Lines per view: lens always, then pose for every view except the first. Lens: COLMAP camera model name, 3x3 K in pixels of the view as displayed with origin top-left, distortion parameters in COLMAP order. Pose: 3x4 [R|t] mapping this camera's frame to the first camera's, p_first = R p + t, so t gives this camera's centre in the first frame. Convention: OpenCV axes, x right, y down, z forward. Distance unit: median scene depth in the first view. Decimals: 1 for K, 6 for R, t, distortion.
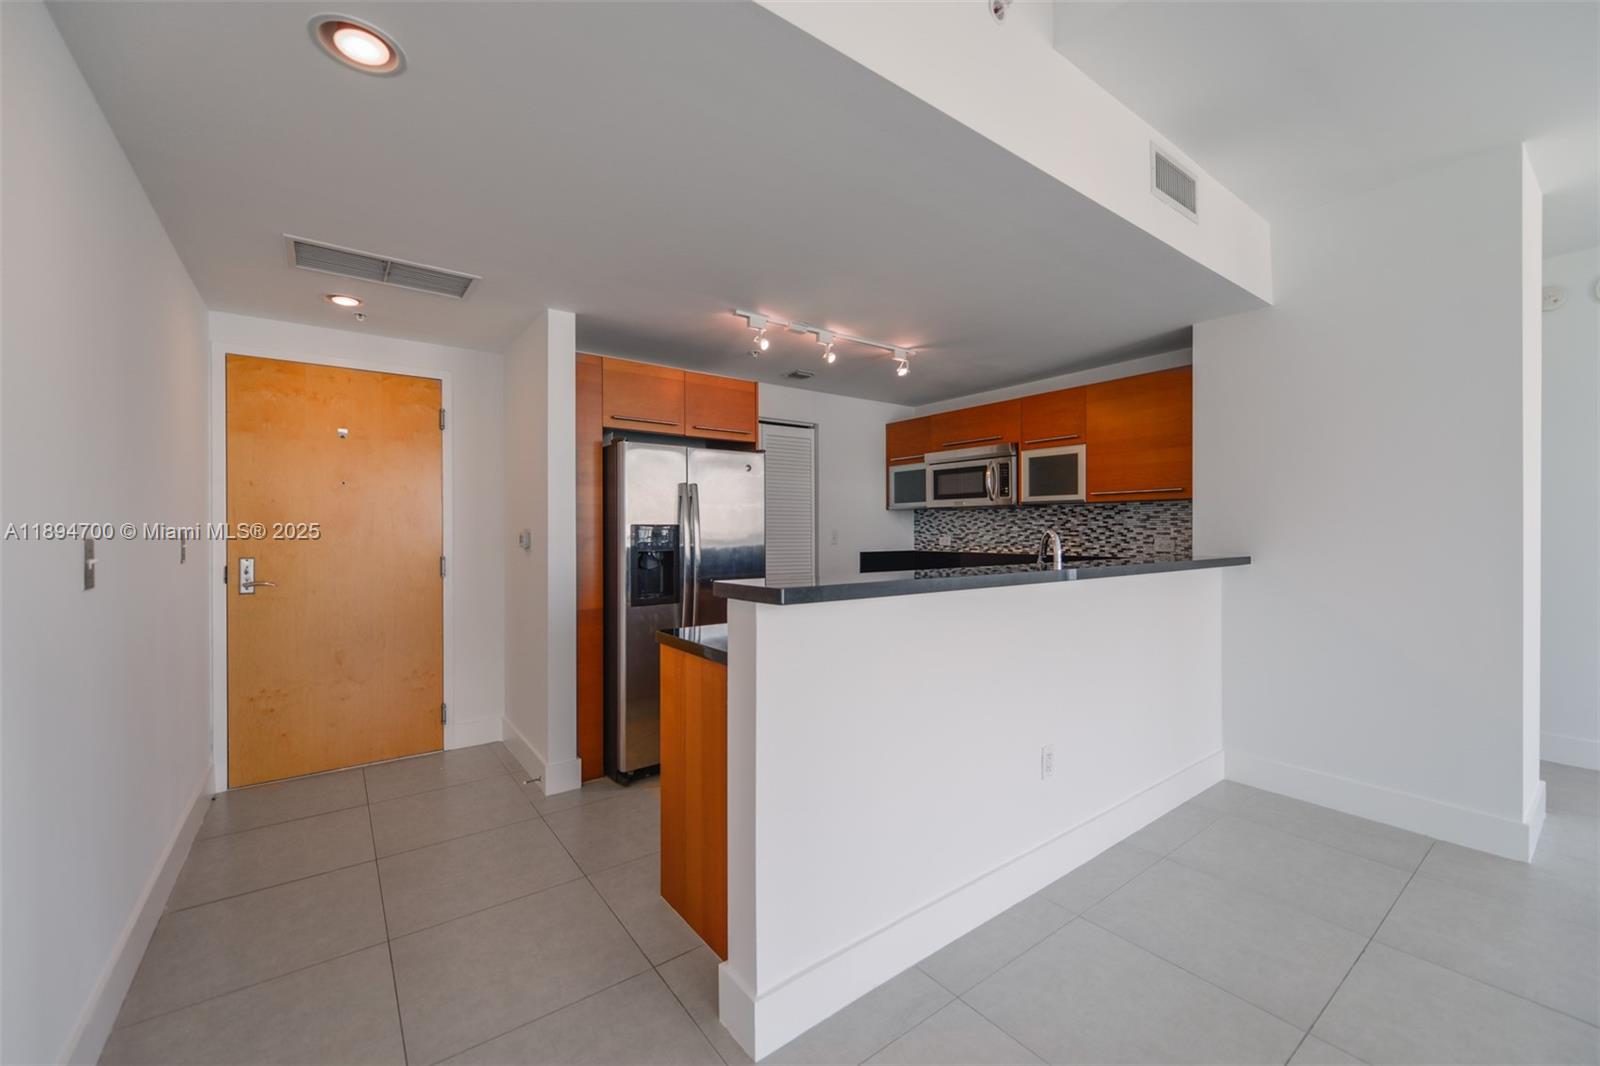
lens RADIAL K [[629.3, 0, 800.4], [0, 629.3, 532.4], [0, 0, 1]] dist [-0.001734, -0.000552]
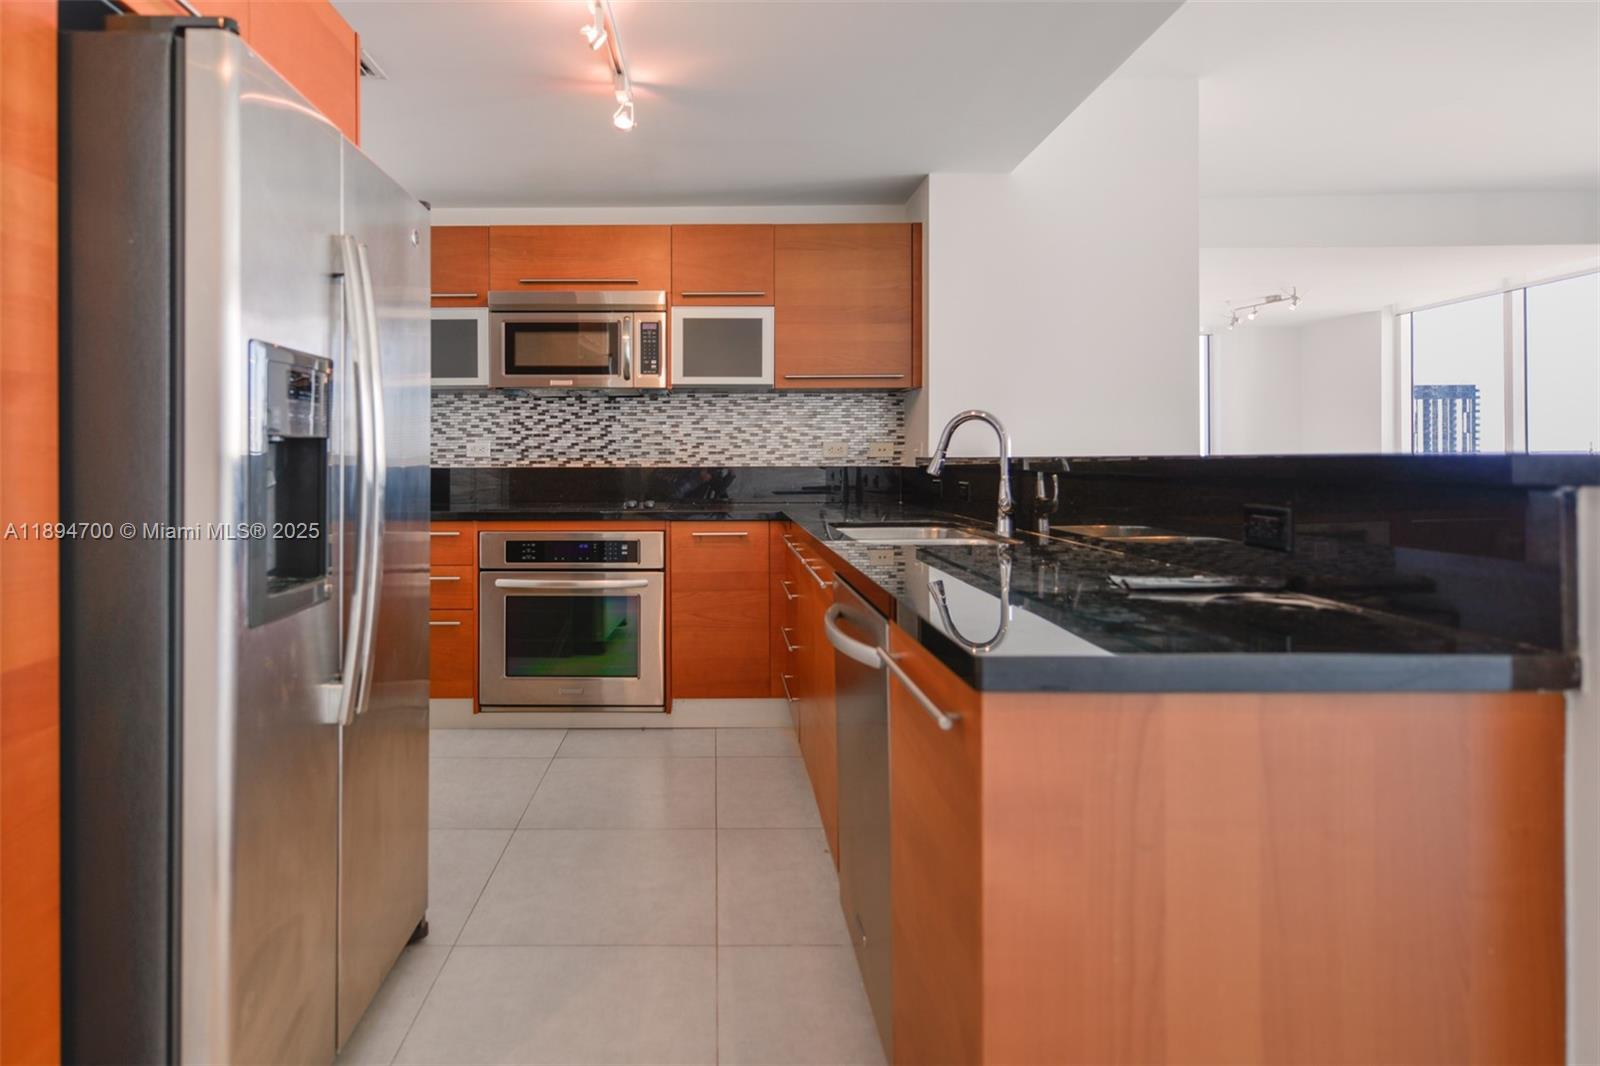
lens RADIAL K [[845.7, 0, 728.8], [0, 845.7, 454.1], [0, 0, 1]] dist [0.005995, 0.000460]
pose [[0.599348, 0.003468, 0.800481, -0.295400], [0.005124, 0.999953, -0.008169, 0.029410], [-0.800472, 0.008998, 0.599302, 0.401869]]
